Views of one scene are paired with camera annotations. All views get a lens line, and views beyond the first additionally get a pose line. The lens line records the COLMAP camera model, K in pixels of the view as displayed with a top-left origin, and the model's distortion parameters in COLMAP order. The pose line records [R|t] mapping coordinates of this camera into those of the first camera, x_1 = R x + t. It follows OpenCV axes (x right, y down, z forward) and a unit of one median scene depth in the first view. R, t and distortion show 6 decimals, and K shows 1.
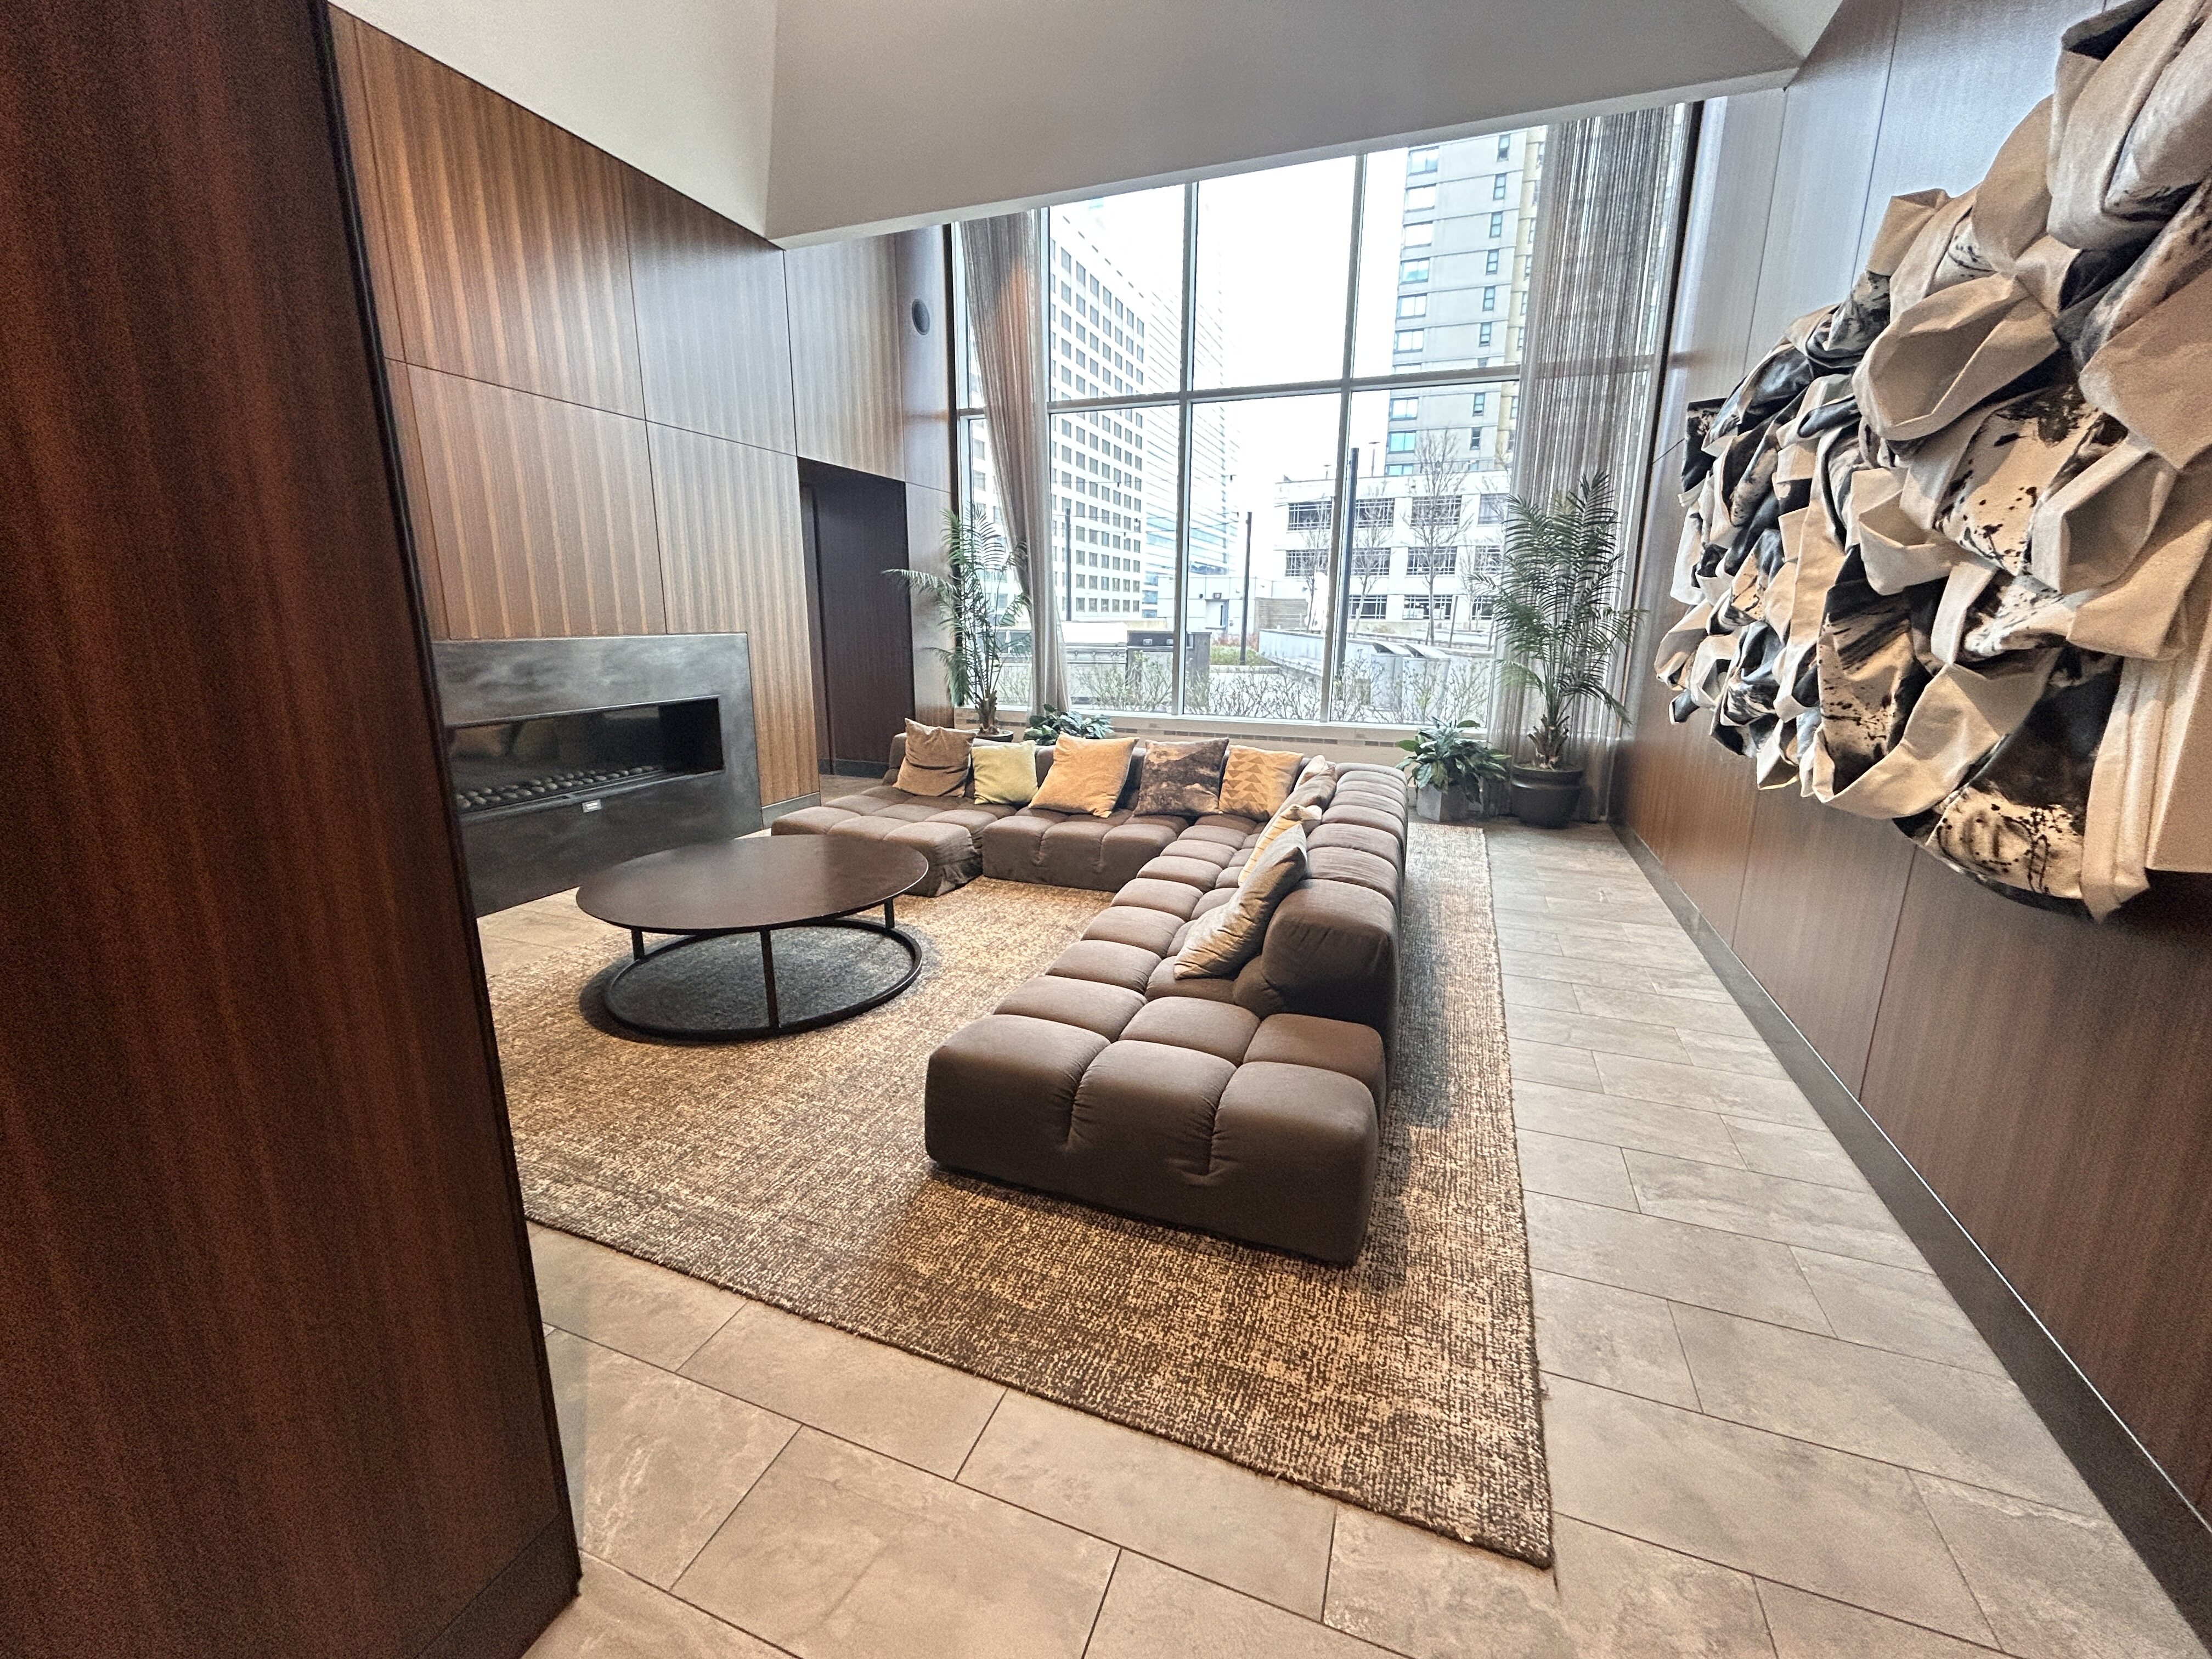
lens RADIAL K [[908.8, 0, 1098.3], [0, 908.8, 833.5], [0, 0, 1]] dist [-0.001942, 0.000615]
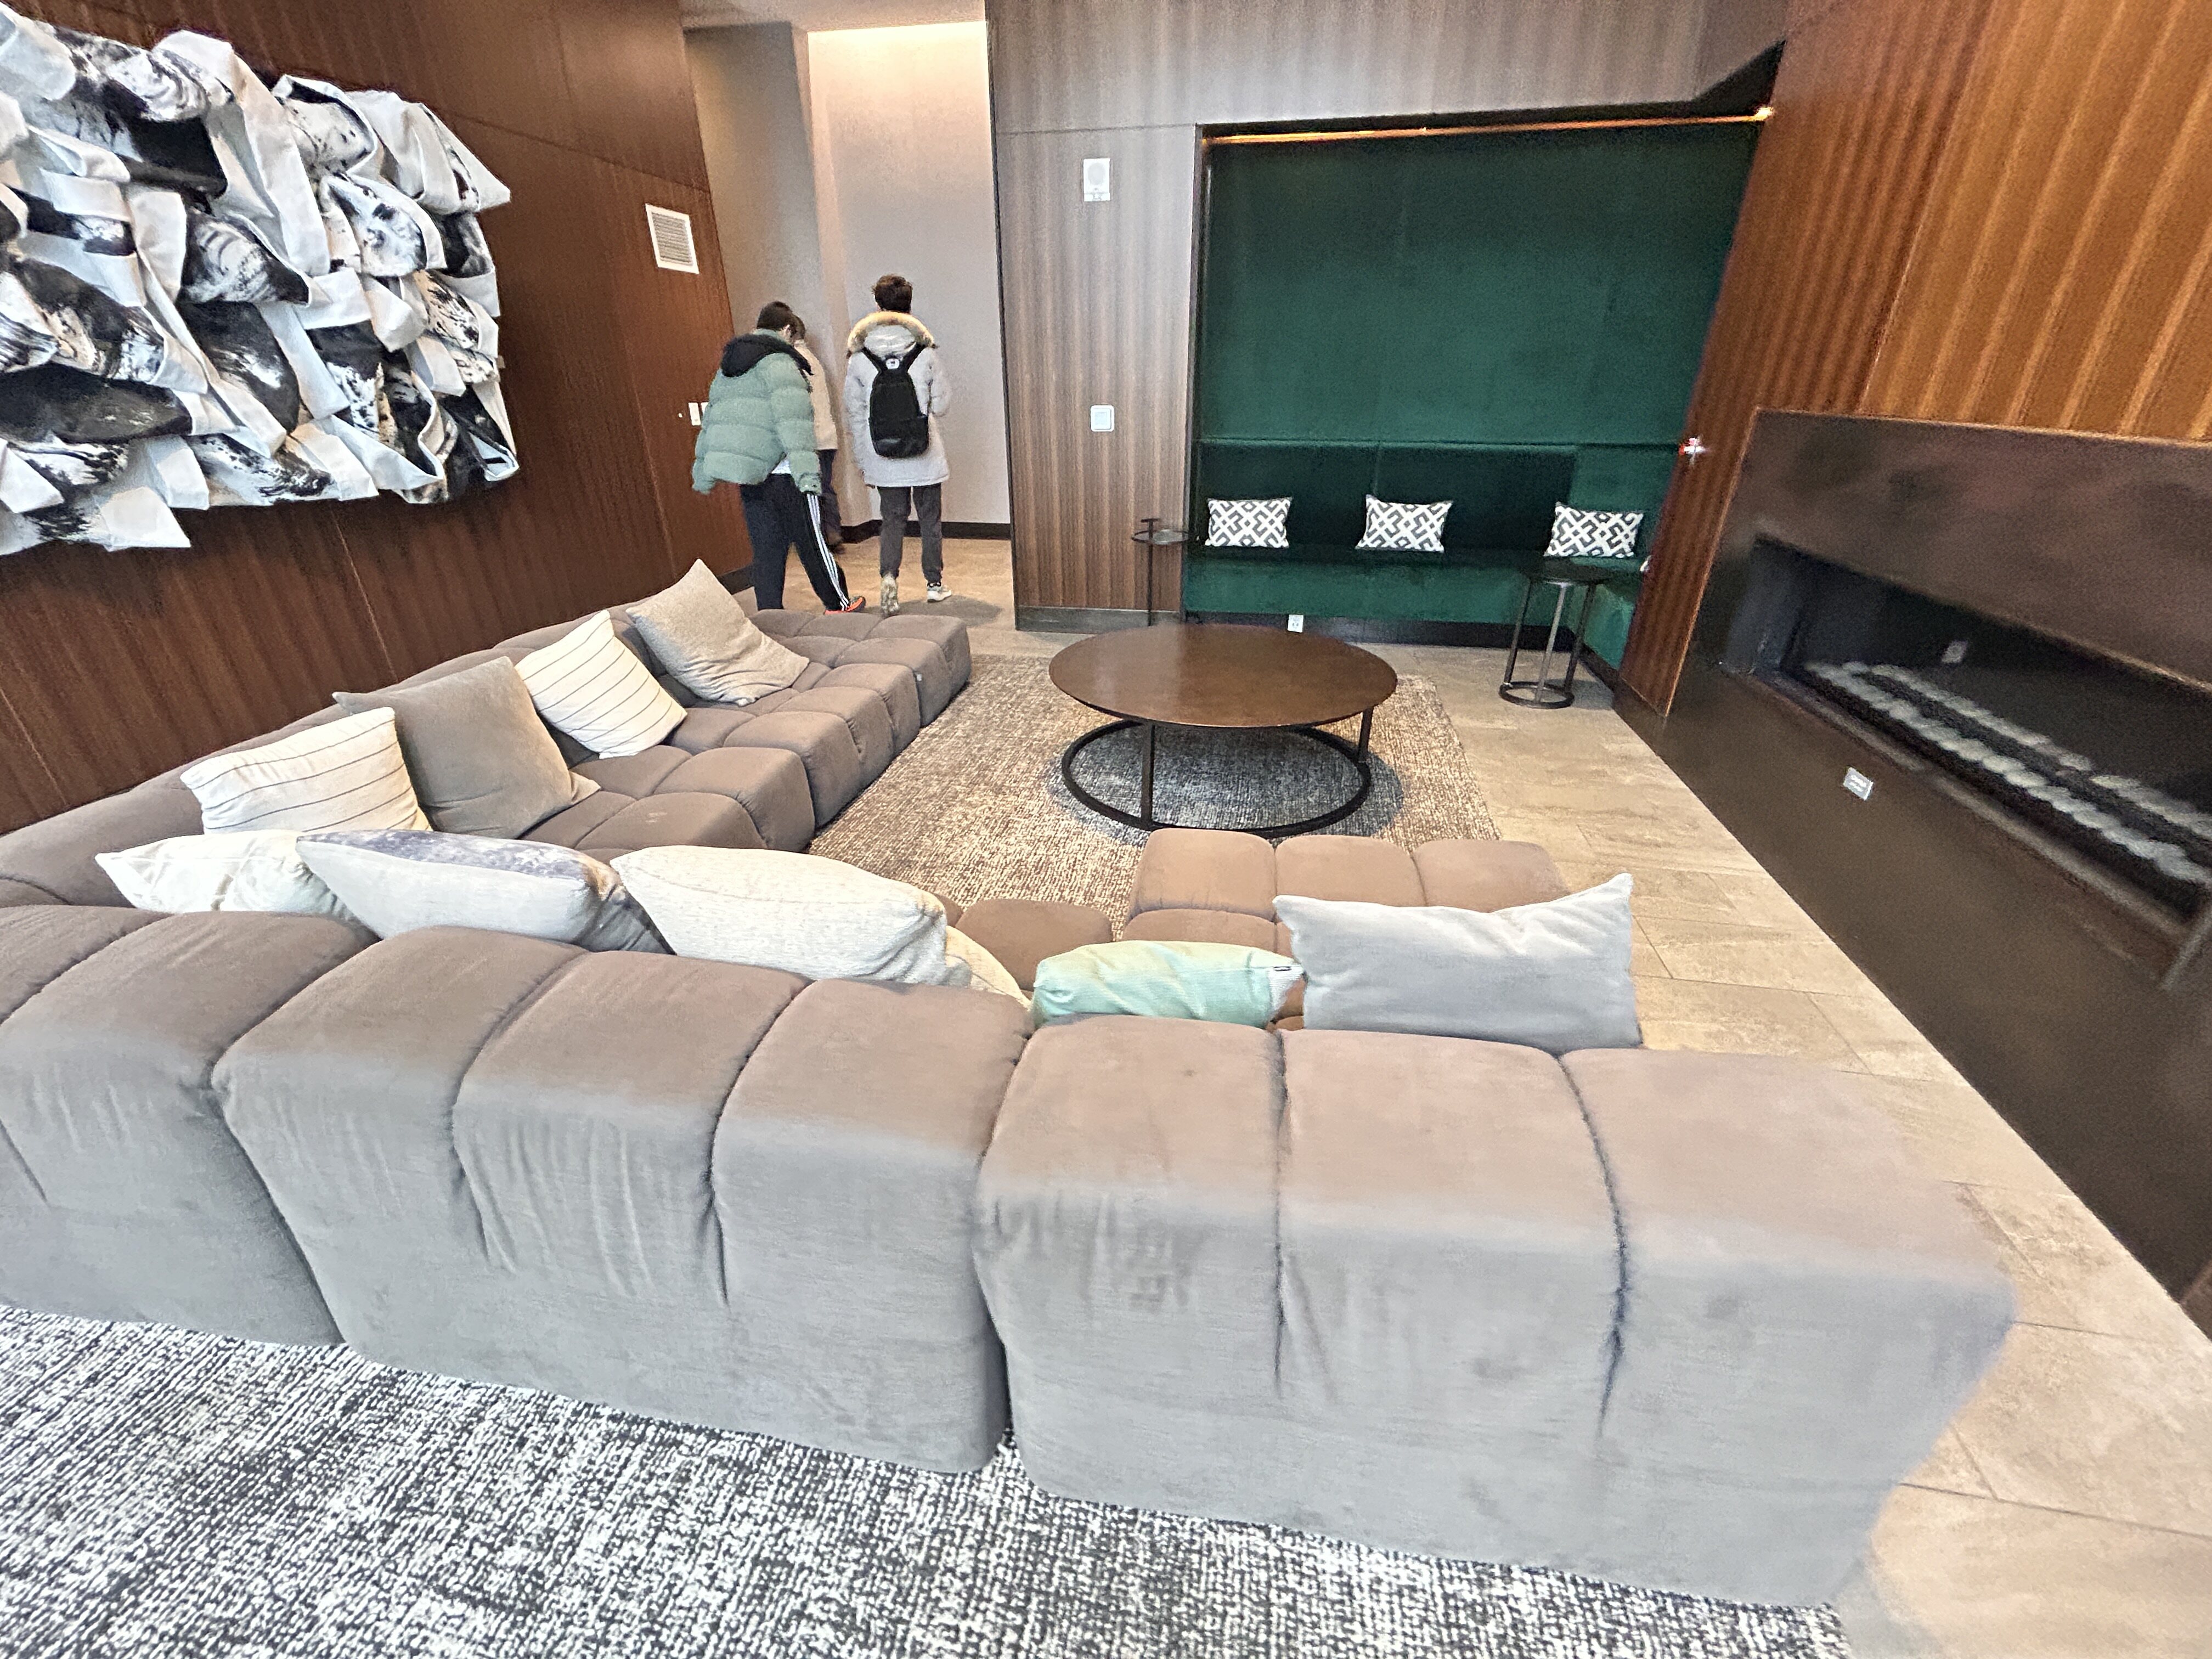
lens RADIAL K [[908.8, 0, 1108.8], [0, 908.8, 833.9], [0, 0, 1]] dist [-0.001942, 0.000615]
pose [[-0.982918, 0.078028, -0.166686, -0.080735], [-0.046055, 0.772585, 0.633238, -0.406960], [0.178190, 0.630098, -0.755794, 1.760842]]
